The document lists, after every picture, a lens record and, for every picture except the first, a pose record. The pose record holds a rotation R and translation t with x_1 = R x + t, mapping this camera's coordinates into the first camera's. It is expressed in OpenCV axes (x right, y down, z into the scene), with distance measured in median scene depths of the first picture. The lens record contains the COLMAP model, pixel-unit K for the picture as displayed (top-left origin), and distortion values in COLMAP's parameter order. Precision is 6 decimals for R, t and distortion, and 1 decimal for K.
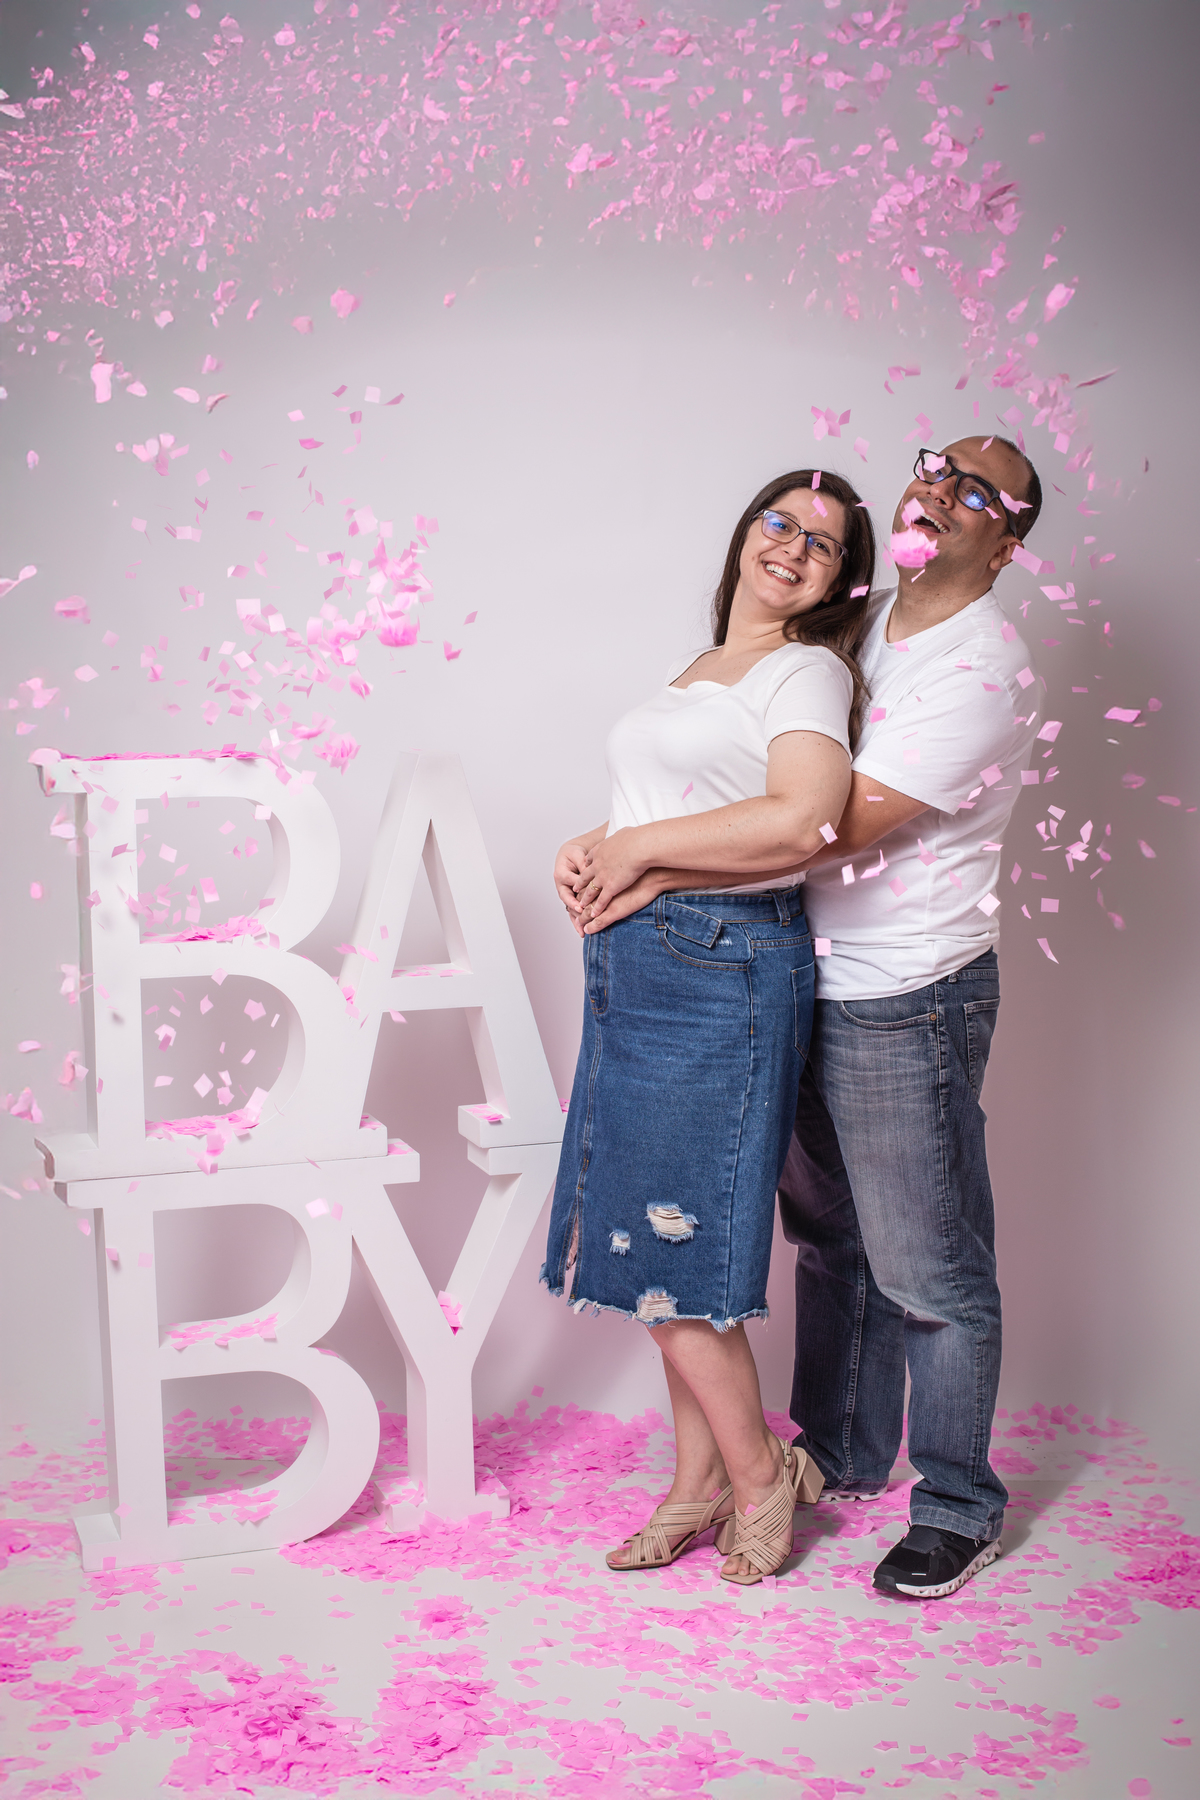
lens RADIAL K [[2707.8, 0, 596.9], [0, 2707.8, 908.3], [0, 0, 1]] dist [-0.037499, 0.000000]
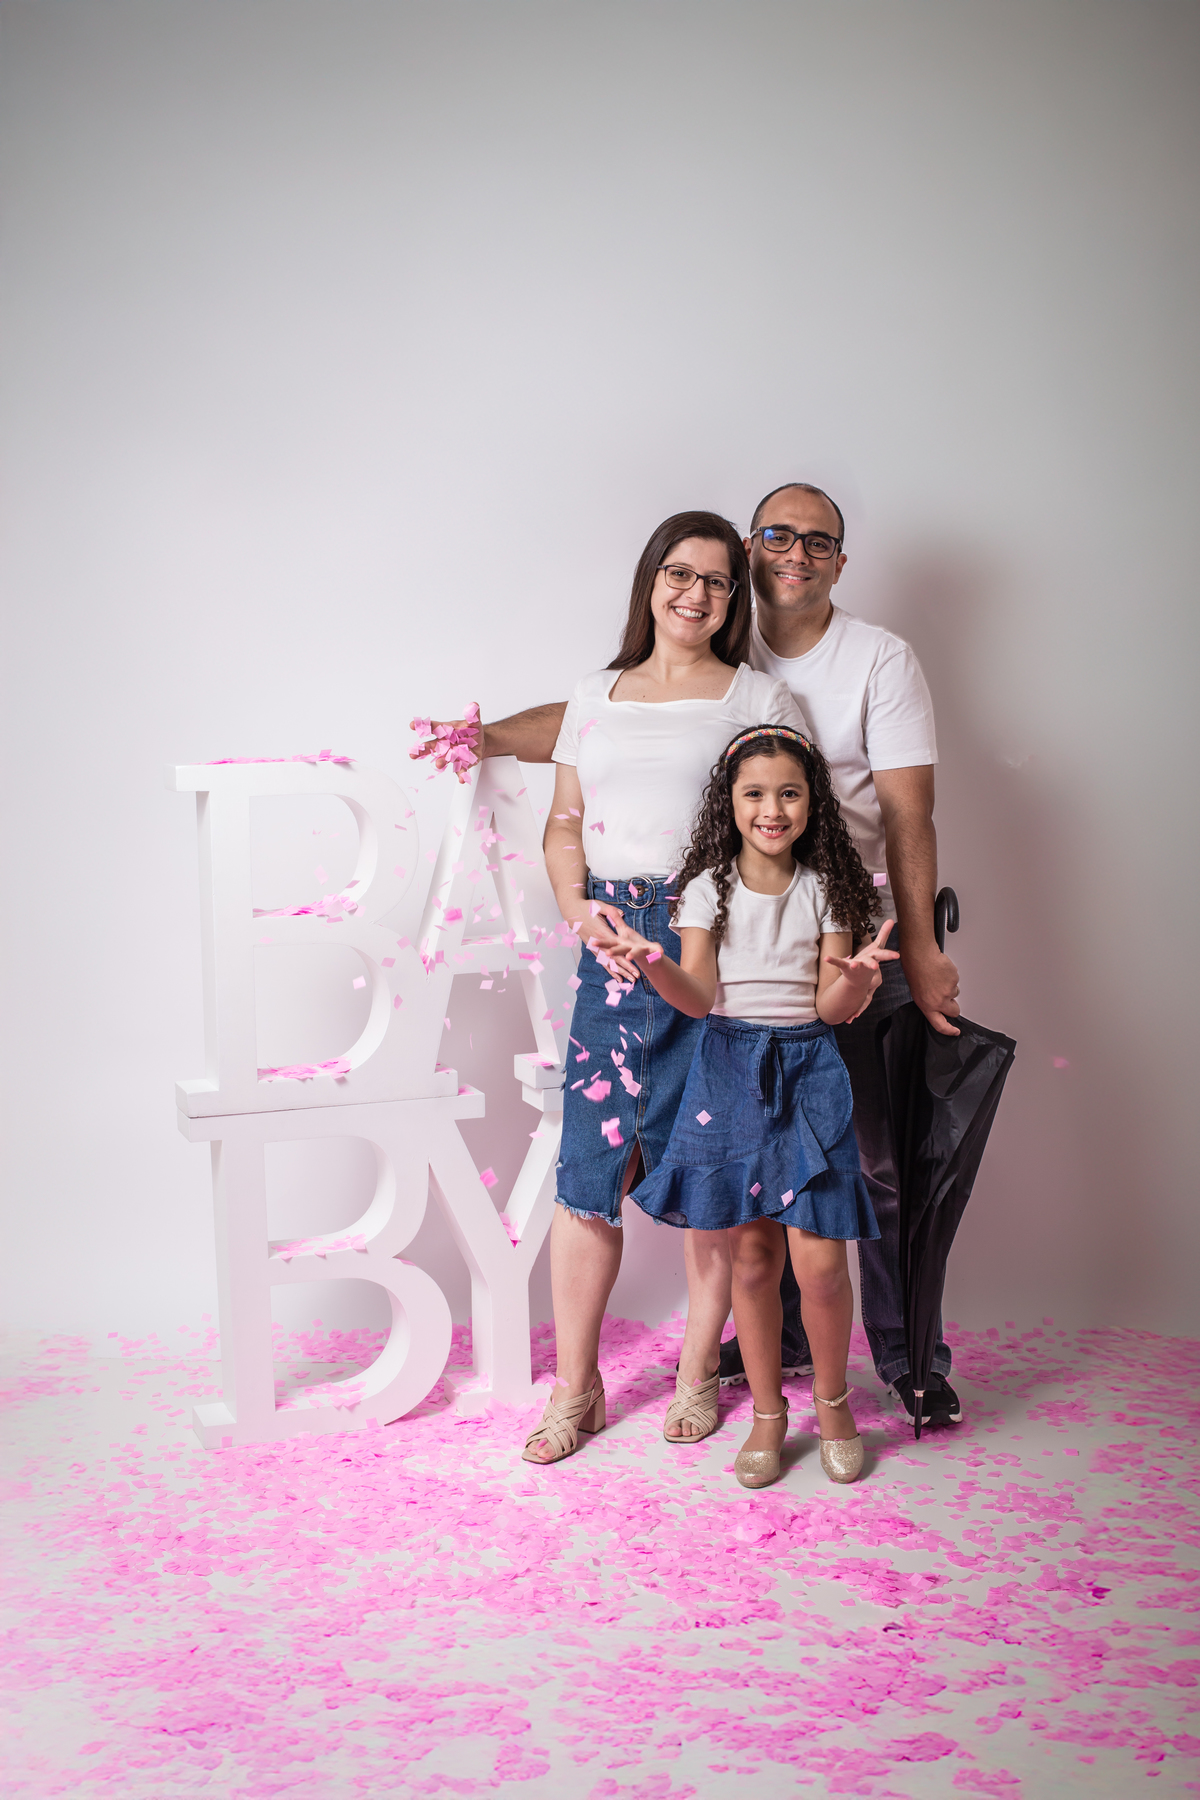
lens RADIAL K [[2707.8, 0, 604.6], [0, 2707.8, 887.5], [0, 0, 1]] dist [-0.037499, 0.000000]
pose [[0.998761, -0.007497, 0.049195, -0.070615], [0.008738, 0.999647, -0.025075, 0.030135], [-0.048990, 0.025474, 0.998474, -0.190510]]
